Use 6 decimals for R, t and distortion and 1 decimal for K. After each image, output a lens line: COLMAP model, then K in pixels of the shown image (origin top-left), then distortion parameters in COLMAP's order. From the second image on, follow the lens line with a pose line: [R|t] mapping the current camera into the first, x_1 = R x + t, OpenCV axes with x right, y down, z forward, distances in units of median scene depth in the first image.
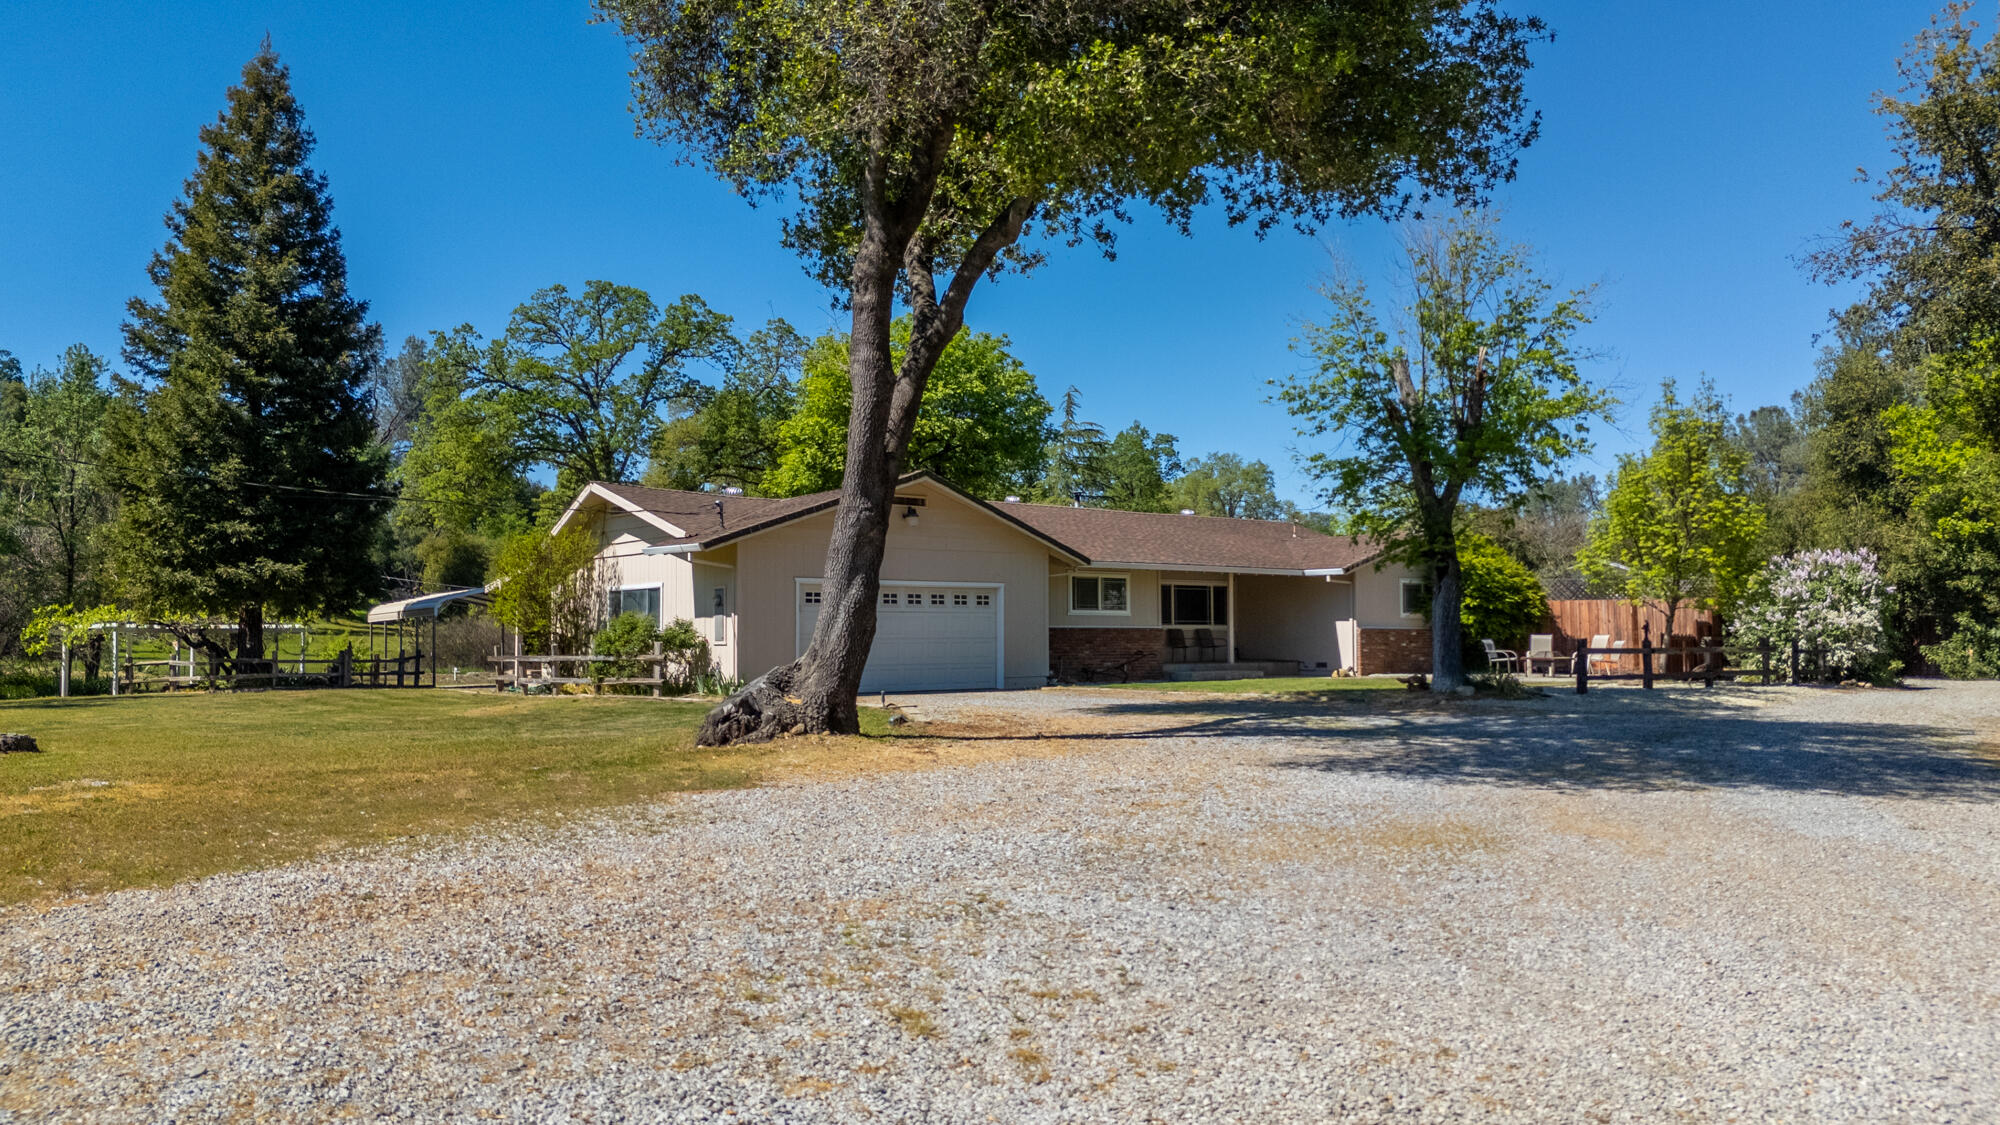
lens RADIAL K [[1483.0, 0, 1000.0], [0, 1483.0, 562.5], [0, 0, 1]] dist [0.000129, -0.004147]
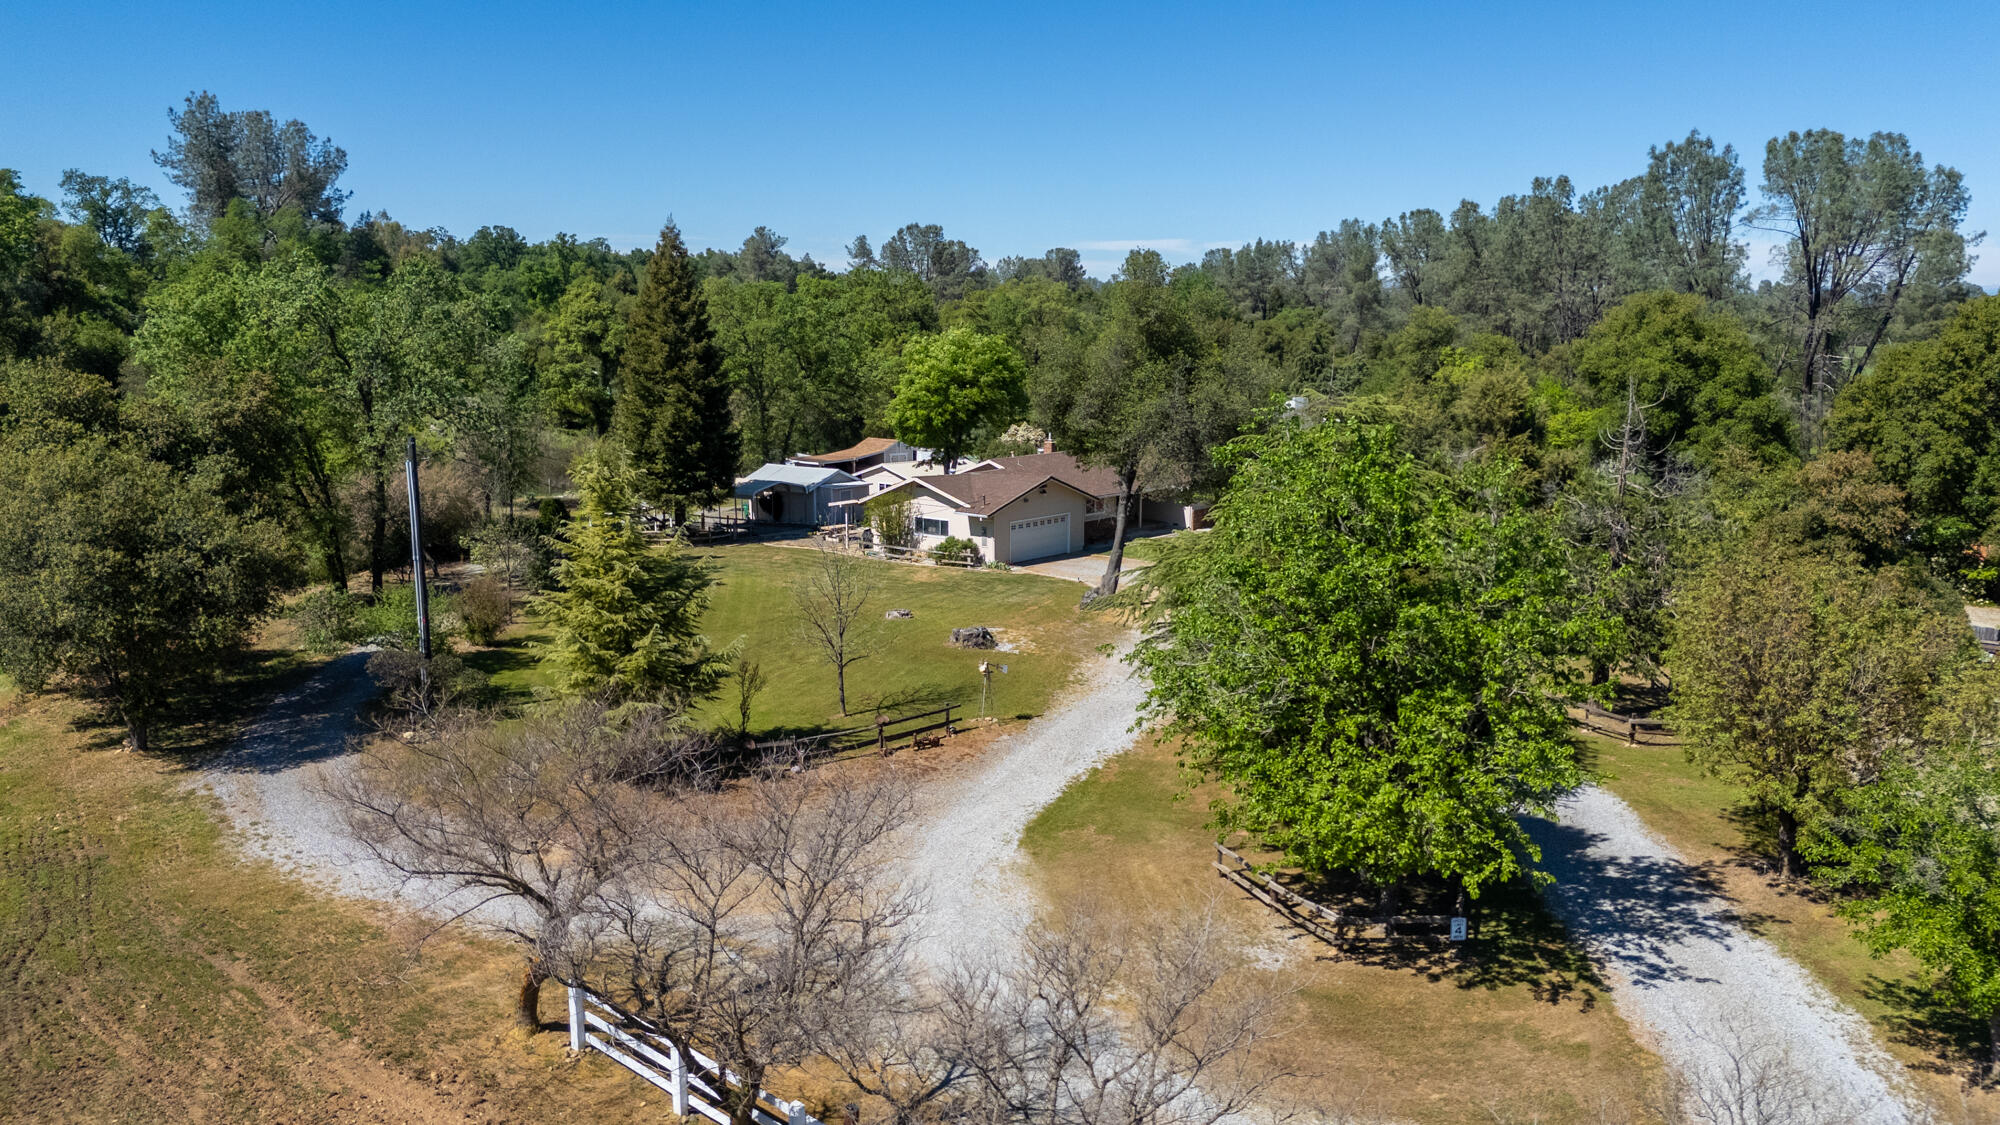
lens RADIAL K [[1483.0, 0, 1000.0], [0, 1483.0, 562.5], [0, 0, 1]] dist [0.000129, -0.004147]
pose [[0.981383, -0.027144, 0.190134, -0.487810], [-0.014655, 0.976494, 0.215048, -0.361272], [-0.191501, -0.213831, 0.957916, -1.161539]]
